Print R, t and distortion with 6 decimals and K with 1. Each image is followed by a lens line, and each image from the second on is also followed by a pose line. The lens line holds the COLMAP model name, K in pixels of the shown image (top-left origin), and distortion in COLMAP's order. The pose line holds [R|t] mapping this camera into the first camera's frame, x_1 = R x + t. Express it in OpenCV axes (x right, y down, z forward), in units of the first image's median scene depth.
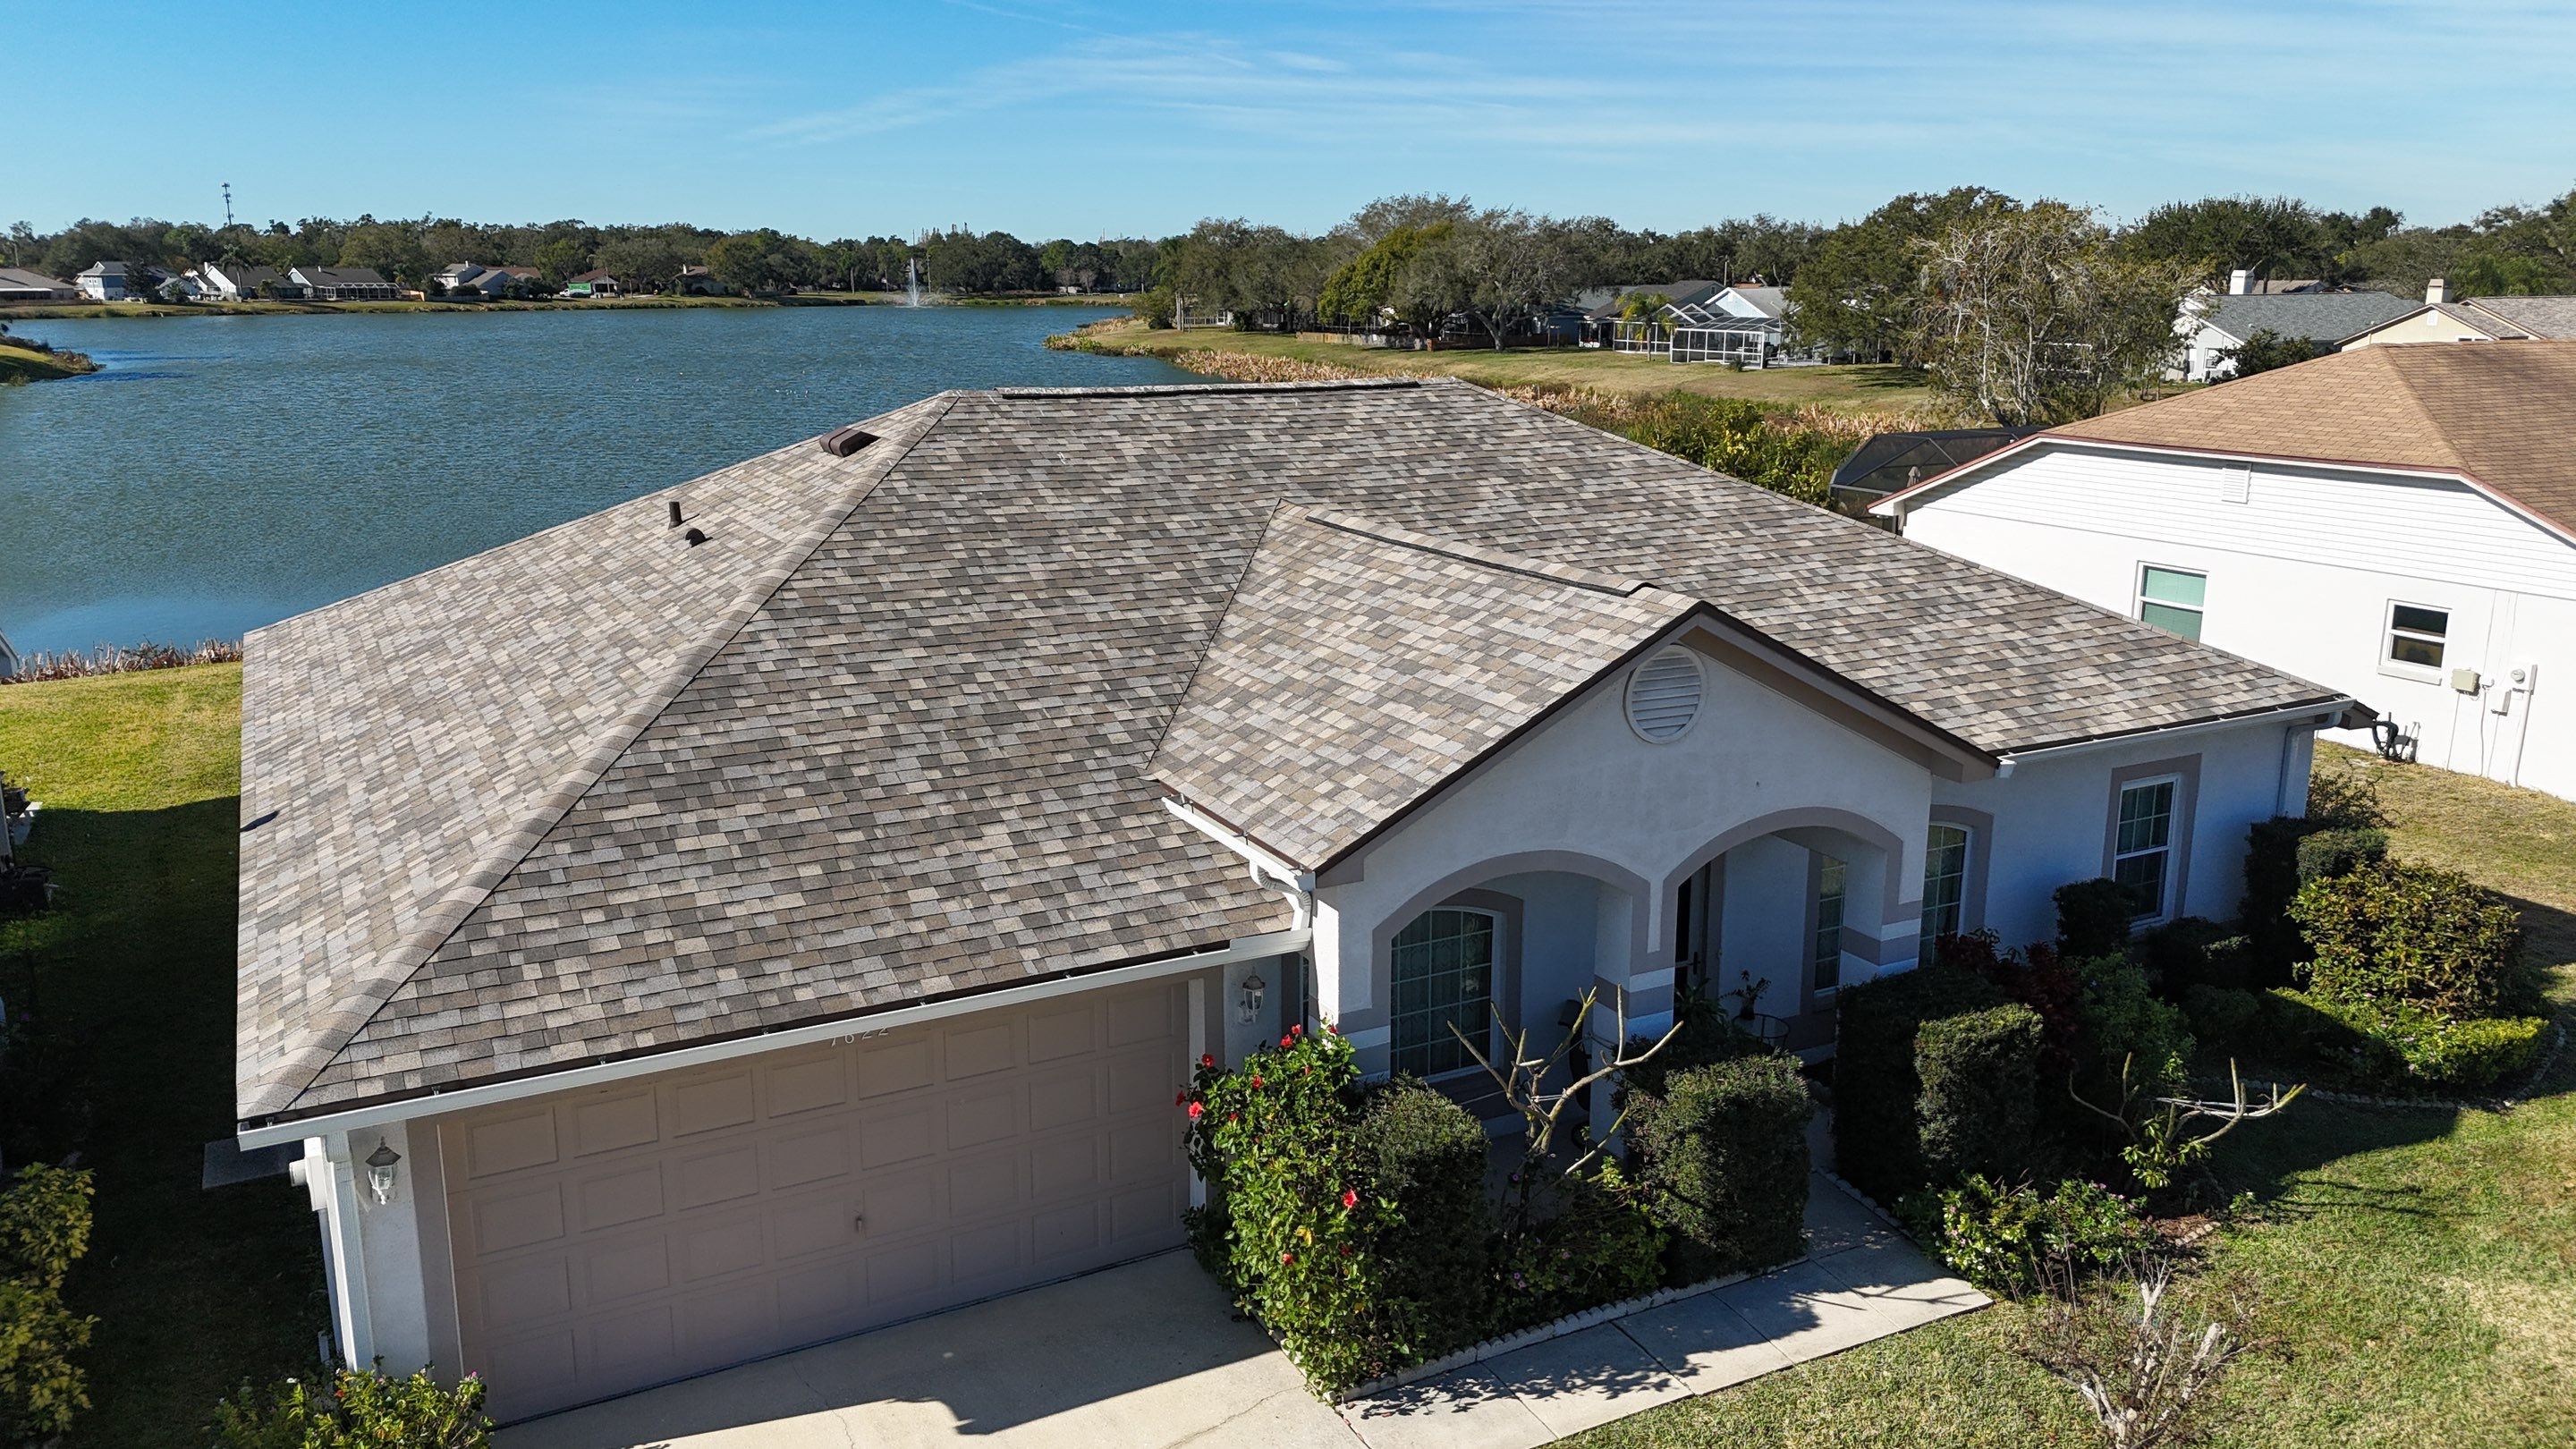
lens RADIAL K [[1873.9, 0, 1288.0], [0, 1873.9, 724.5], [0, 0, 1]] dist [0.103028, -0.104601]
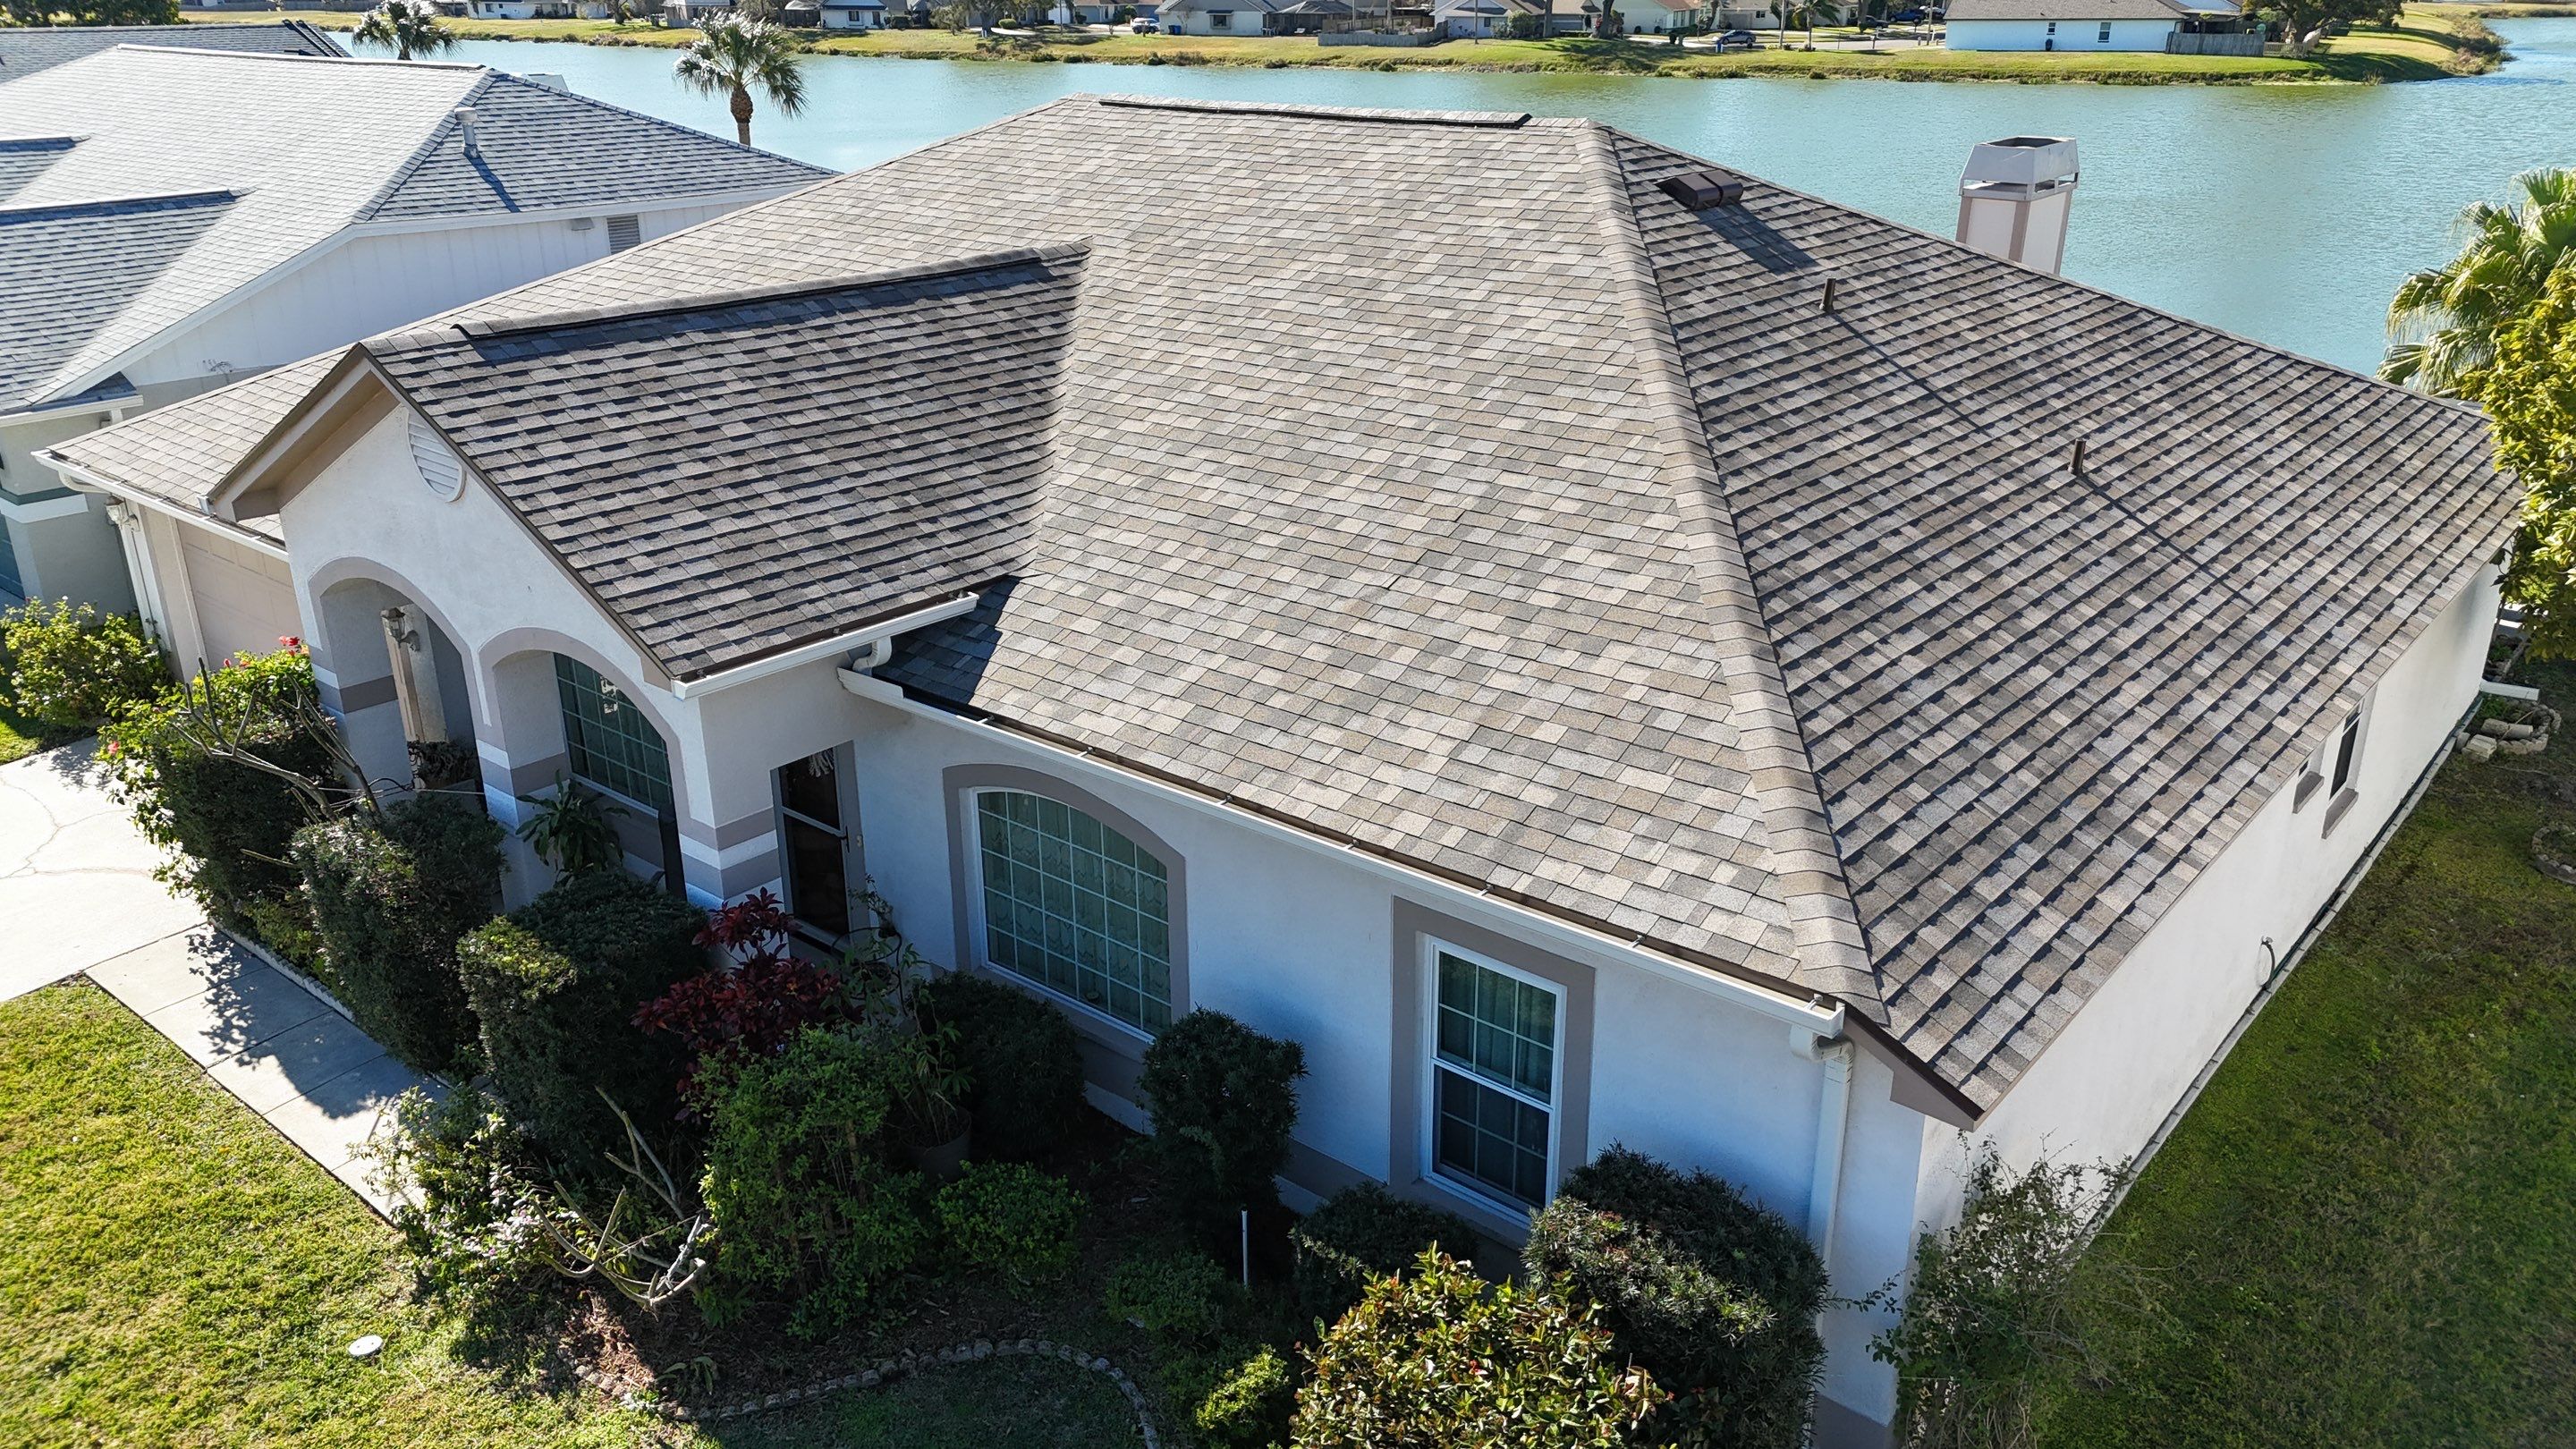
lens RADIAL K [[1873.9, 0, 1288.0], [0, 1873.9, 724.5], [0, 0, 1]] dist [0.103028, -0.104601]
pose [[0.376743, 0.339388, -0.861905, 1.086077], [-0.212755, 0.937292, 0.276076, -0.211058], [0.901554, 0.079365, 0.425325, 0.896276]]
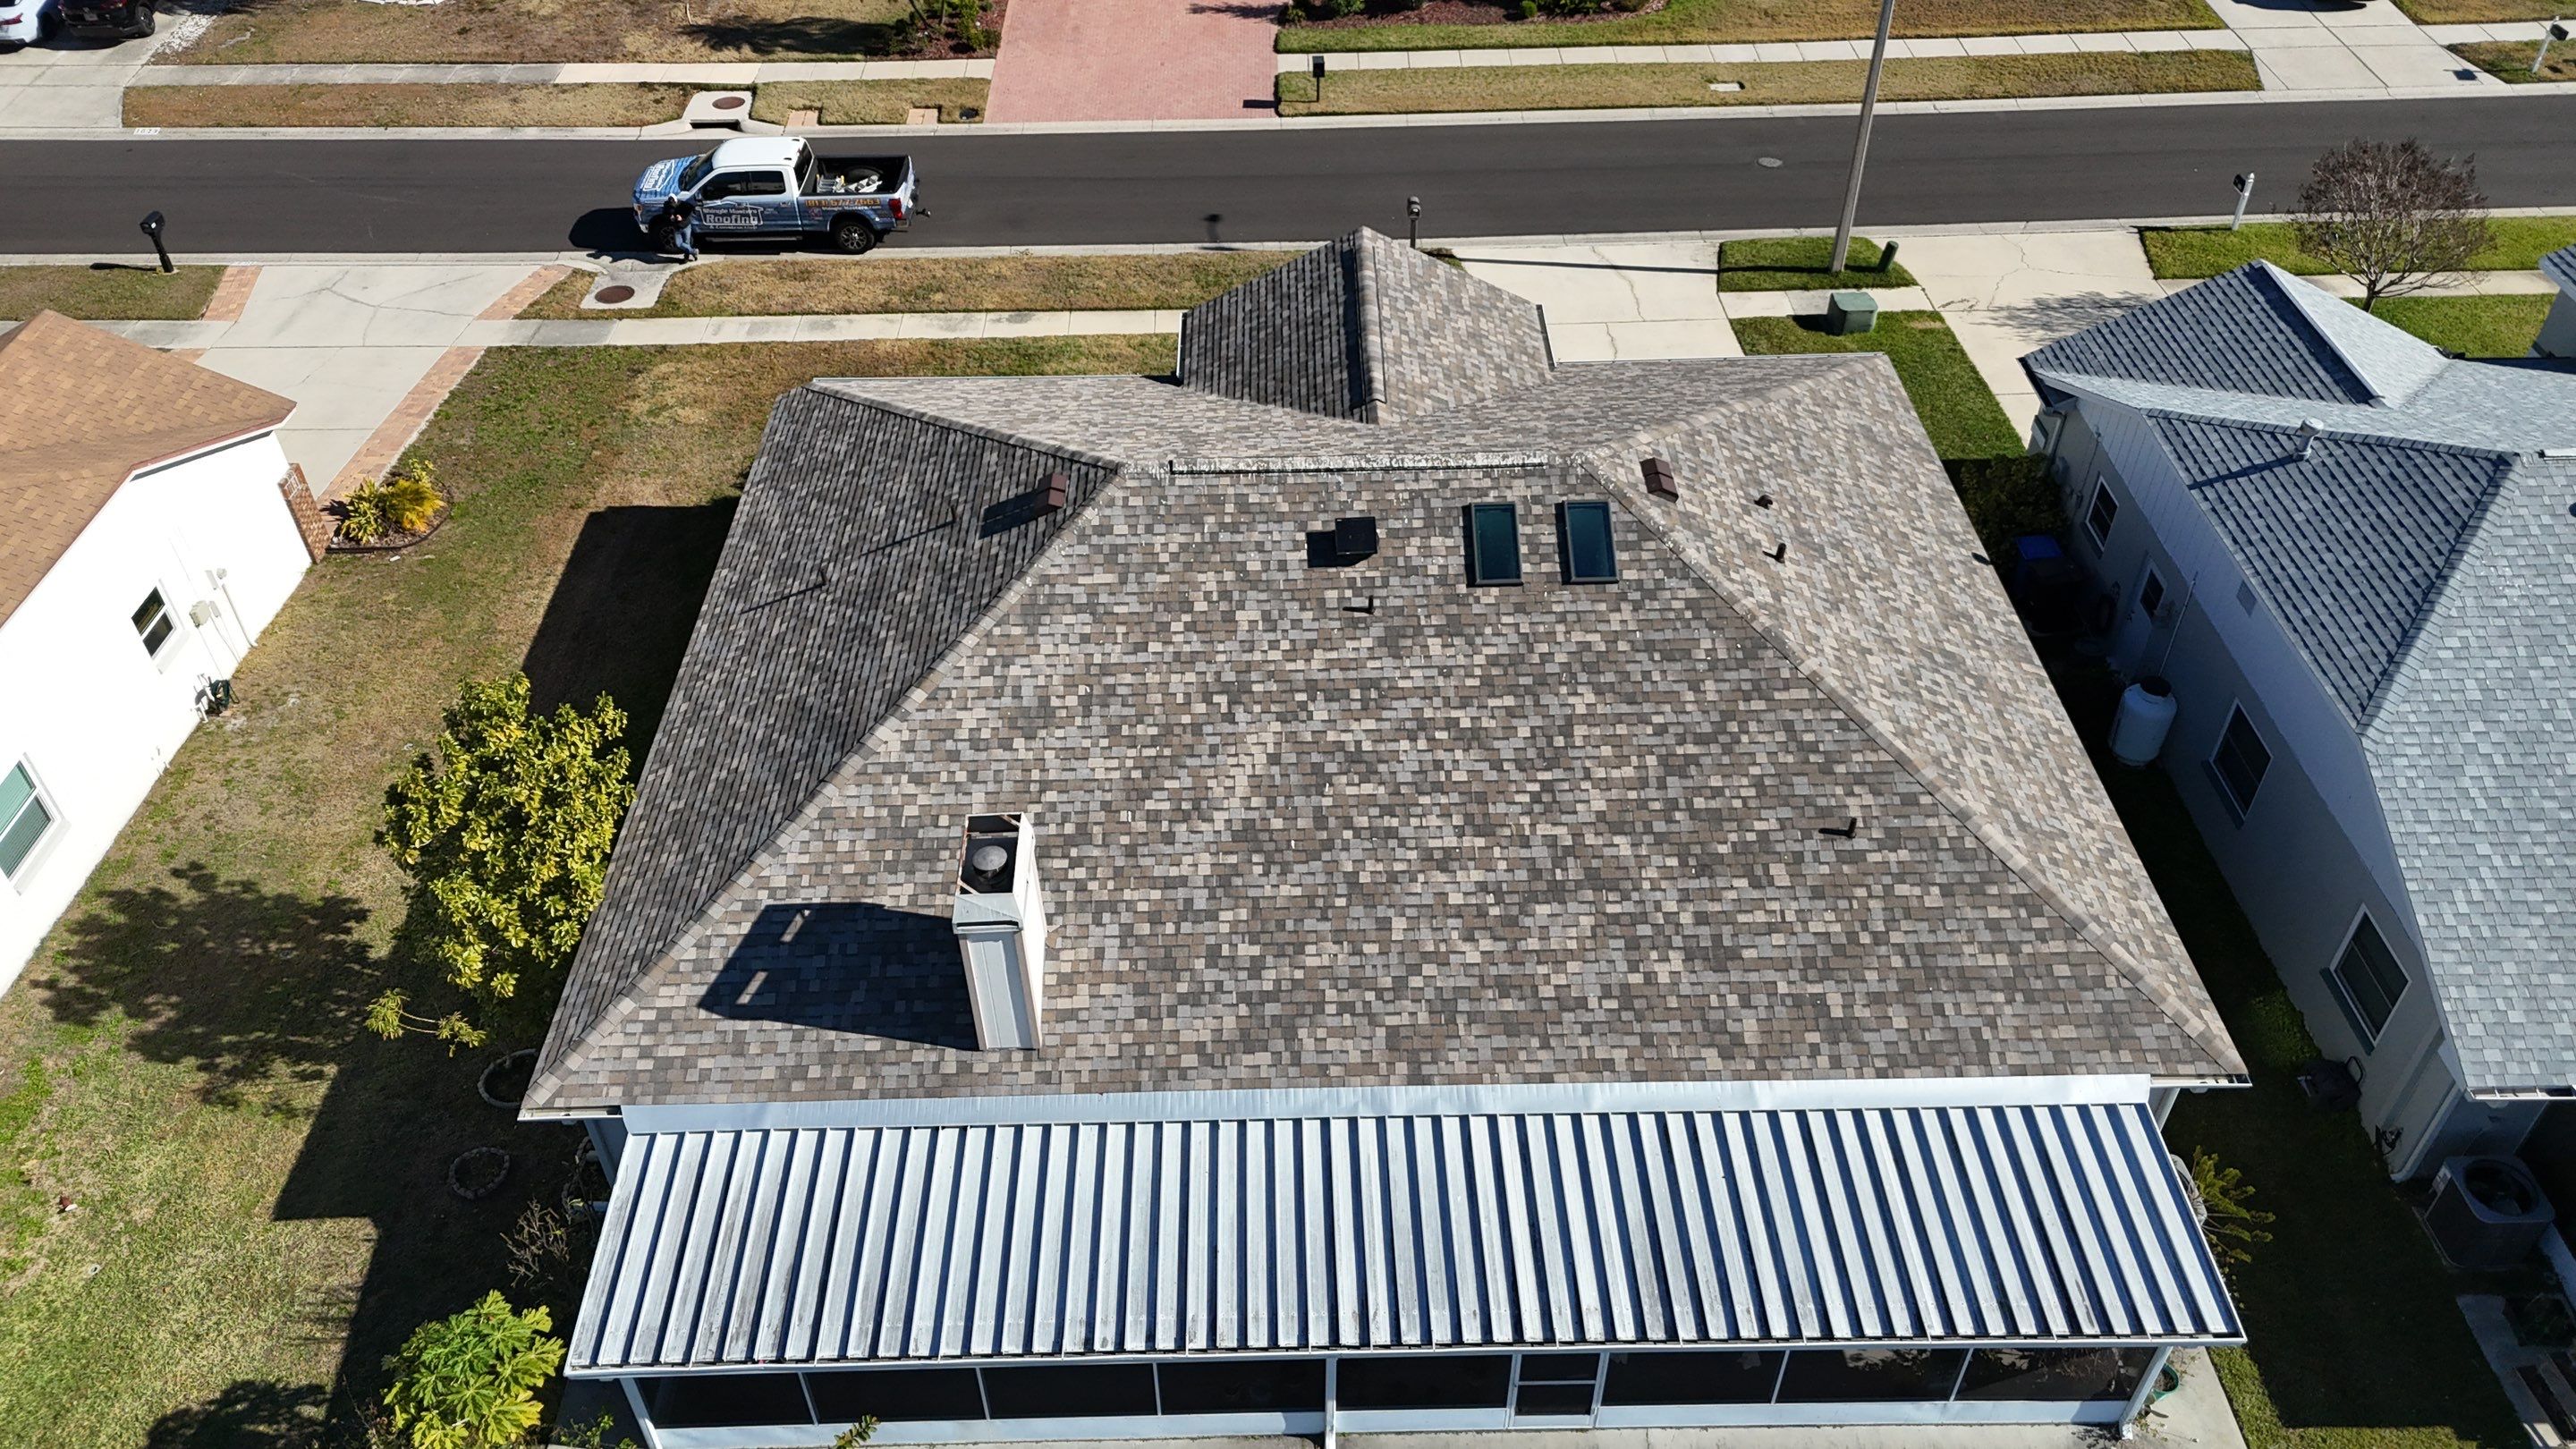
lens RADIAL K [[1885.0, 0, 1284.7], [0, 1885.0, 715.3], [0, 0, 1]] dist [0.136904, -0.229087]
pose [[-0.891855, -0.286258, 0.350216, -0.650040], [0.117313, 0.601382, 0.790302, -1.449124], [-0.436844, 0.745919, -0.502764, 2.419341]]
